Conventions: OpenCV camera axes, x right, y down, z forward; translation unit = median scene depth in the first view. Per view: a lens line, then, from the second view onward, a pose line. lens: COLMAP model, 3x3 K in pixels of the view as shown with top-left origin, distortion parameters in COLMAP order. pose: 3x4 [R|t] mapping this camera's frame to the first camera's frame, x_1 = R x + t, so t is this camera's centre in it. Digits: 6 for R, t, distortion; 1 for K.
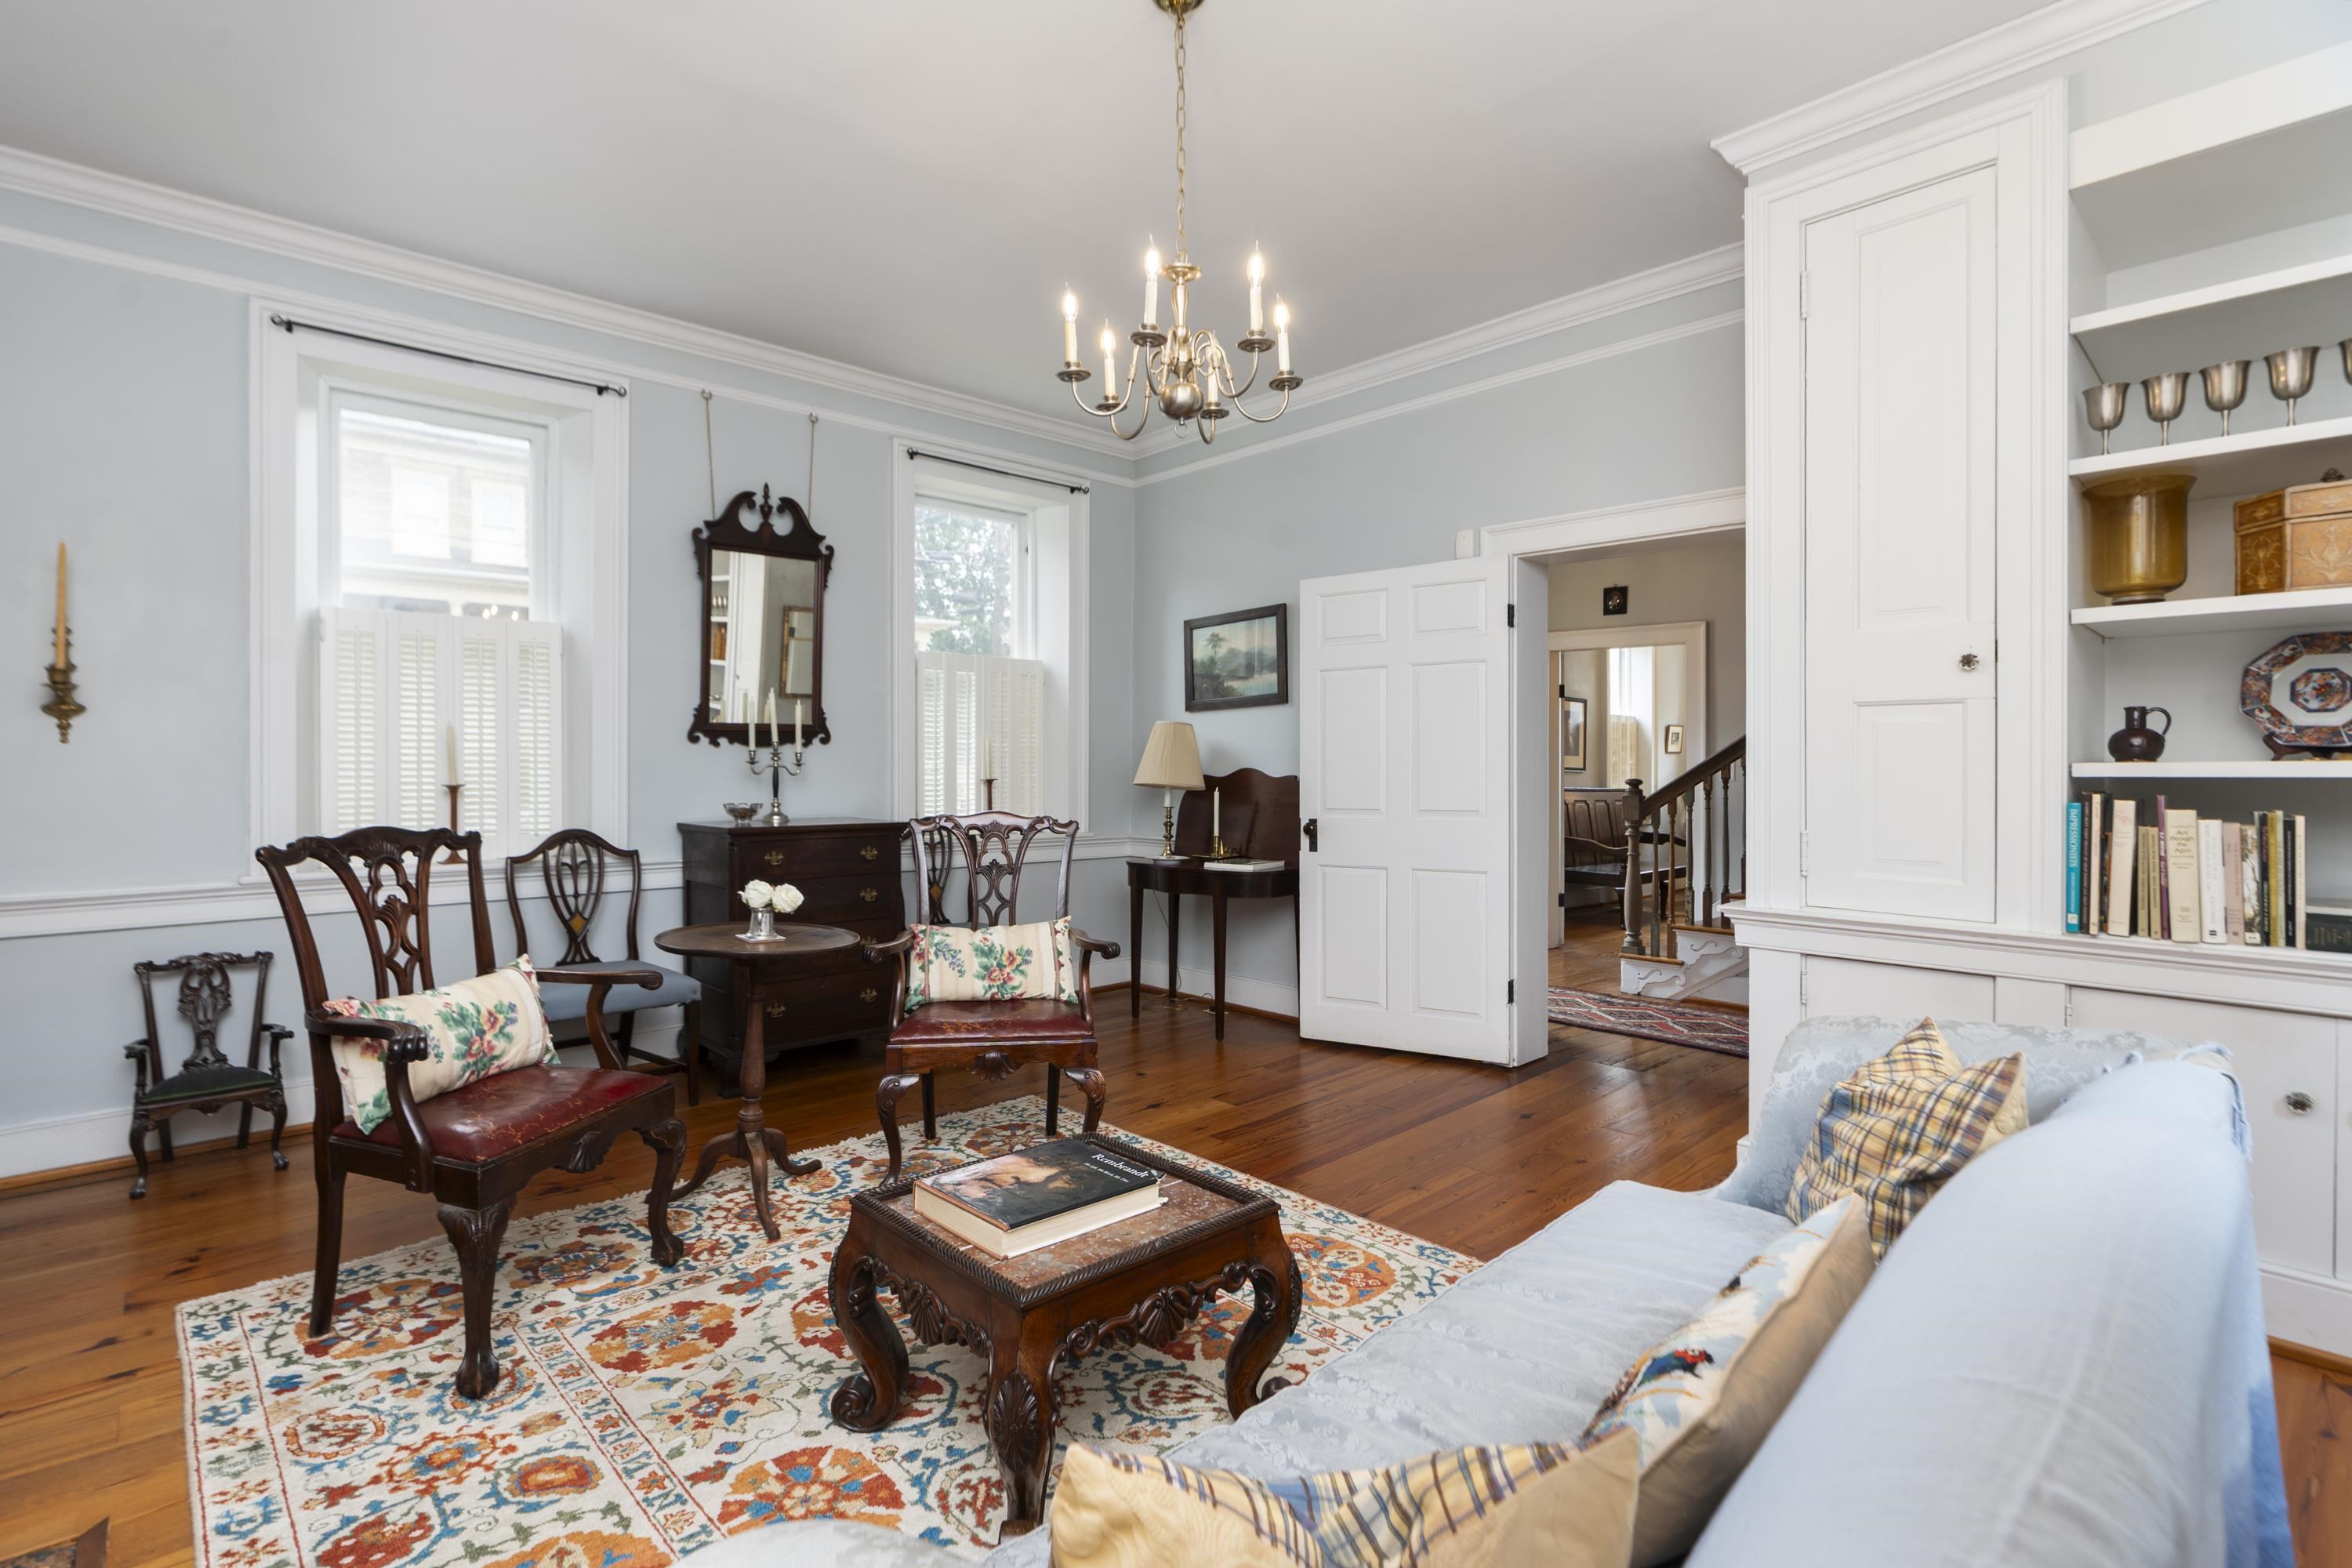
lens RADIAL K [[1081.2, 0, 1124.2], [0, 1081.2, 761.6], [0, 0, 1]] dist [0.002299, 0.000226]
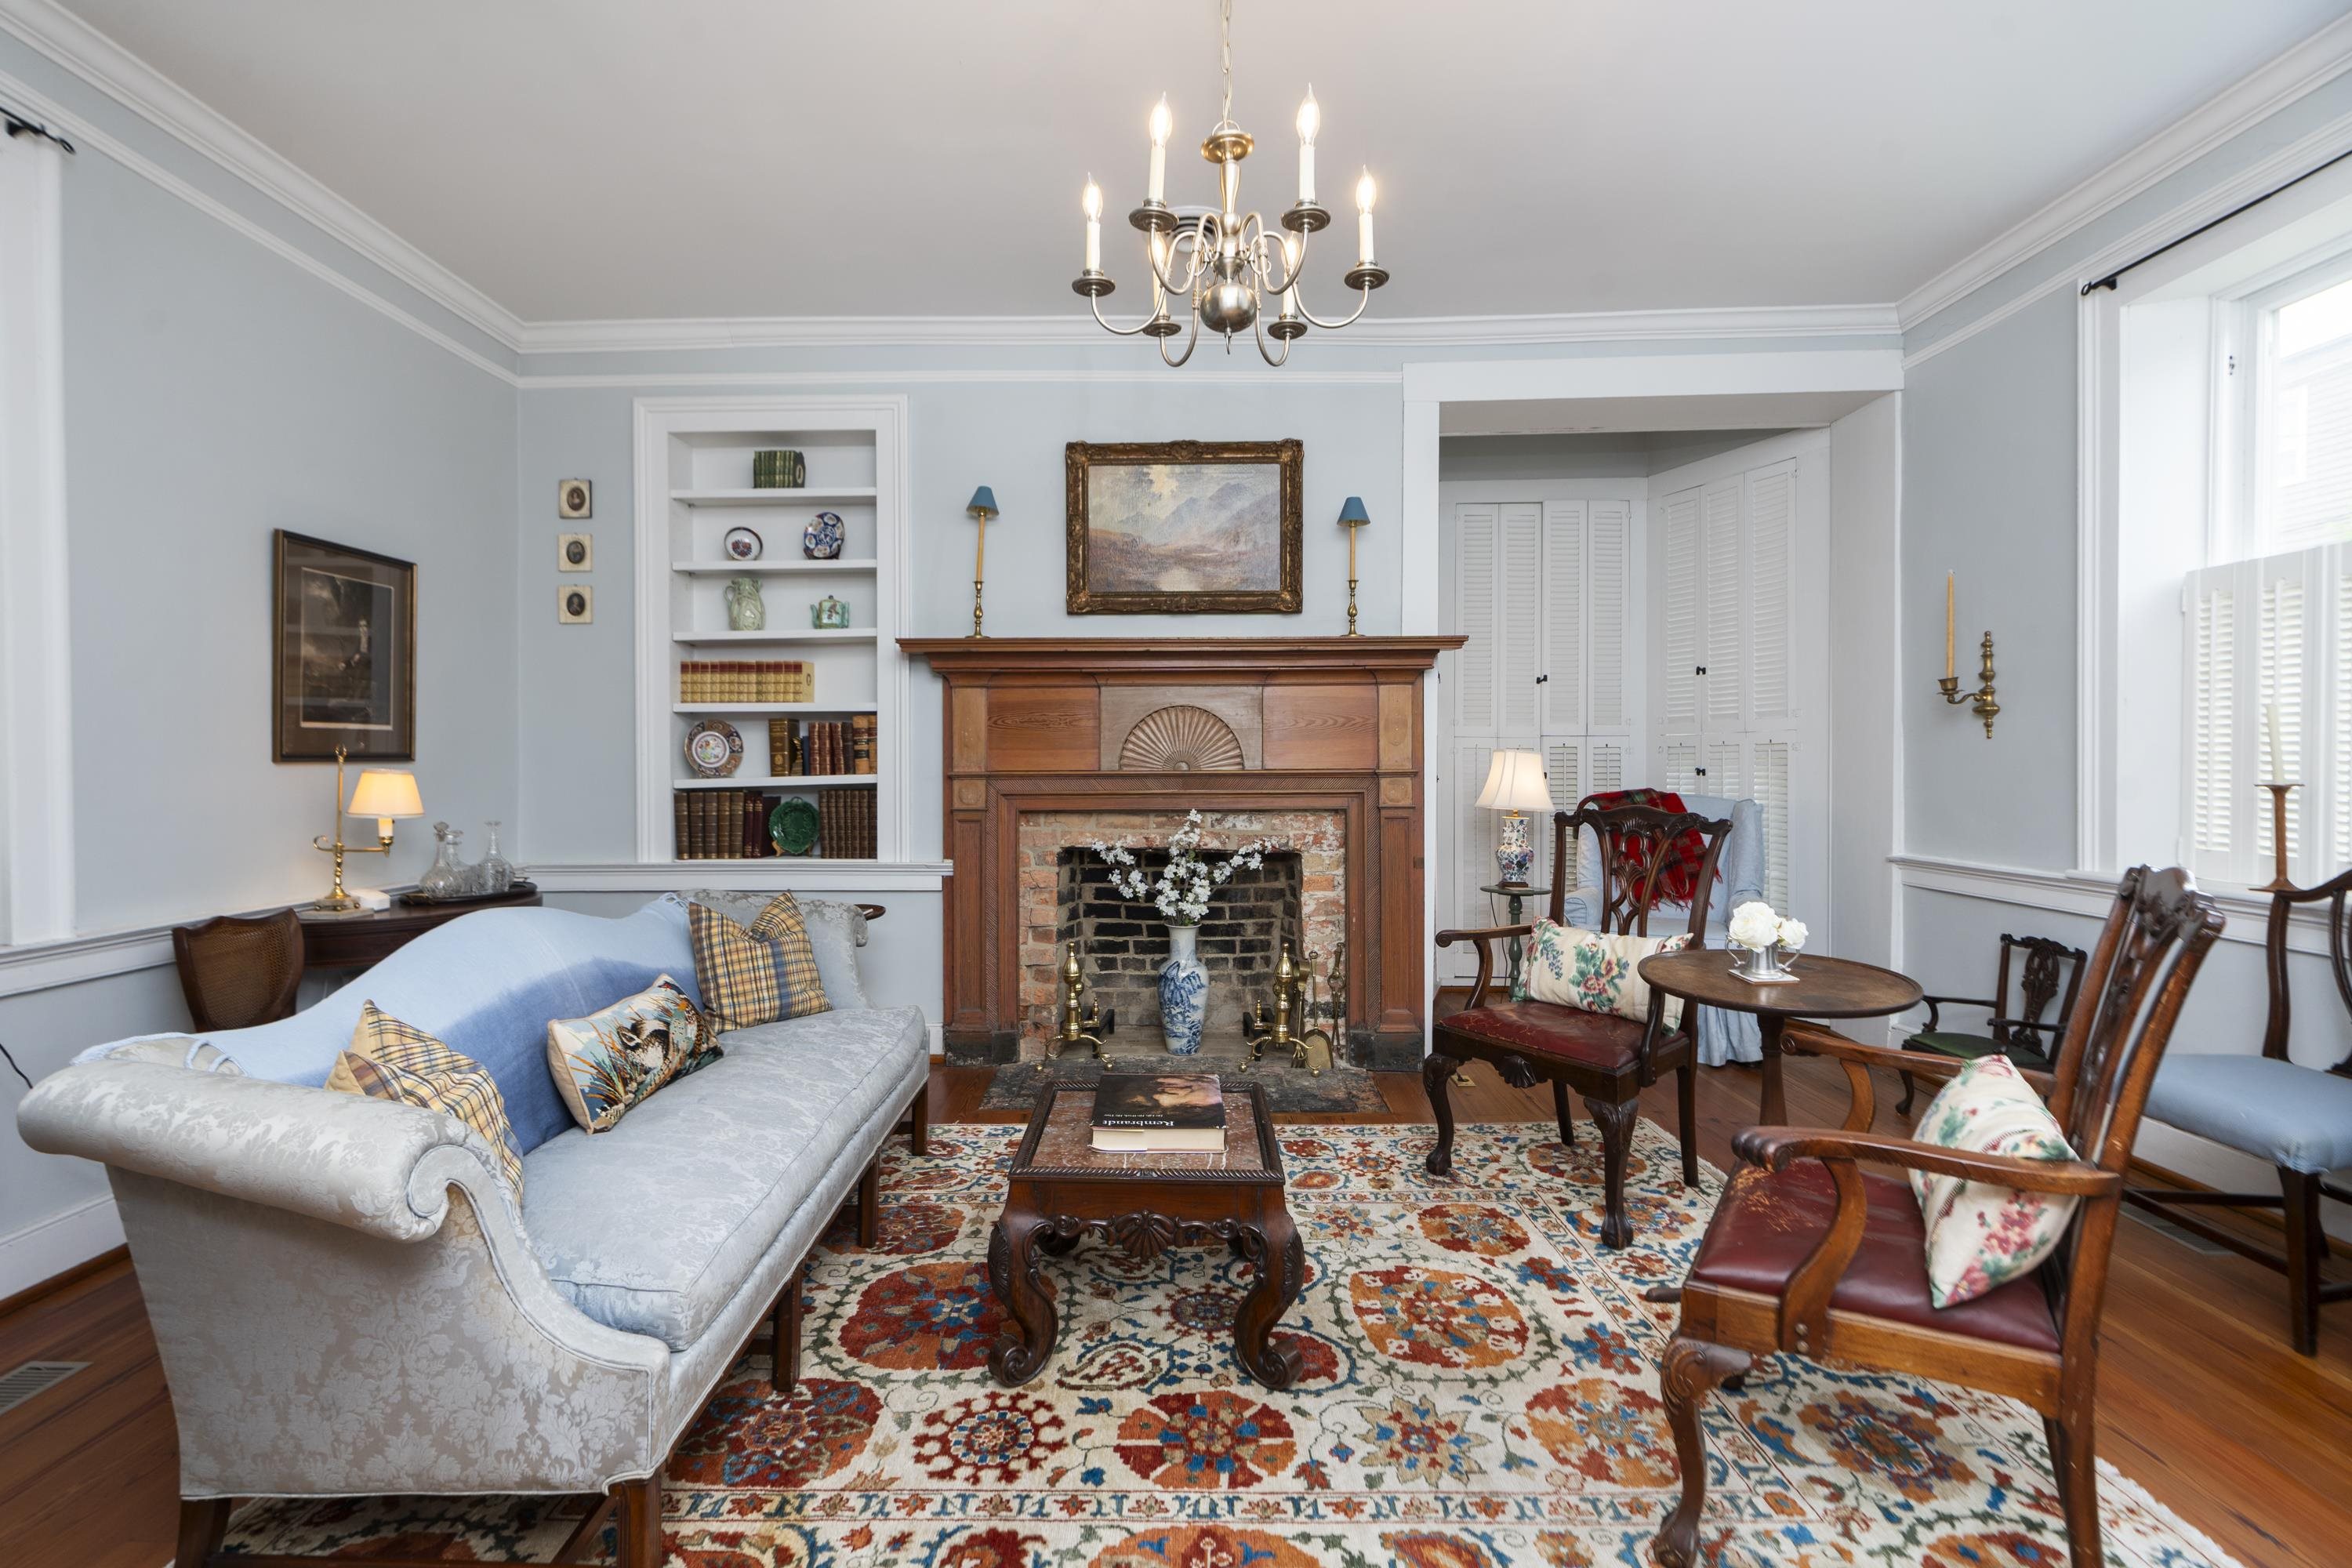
lens RADIAL K [[1081.2, 0, 1171.7], [0, 1081.2, 771.6], [0, 0, 1]] dist [0.002299, 0.000226]
pose [[-0.653426, 0.010818, -0.756913, 0.662890], [0.003590, 0.999931, 0.011192, 0.003267], [0.756982, 0.004596, -0.653419, 1.439151]]
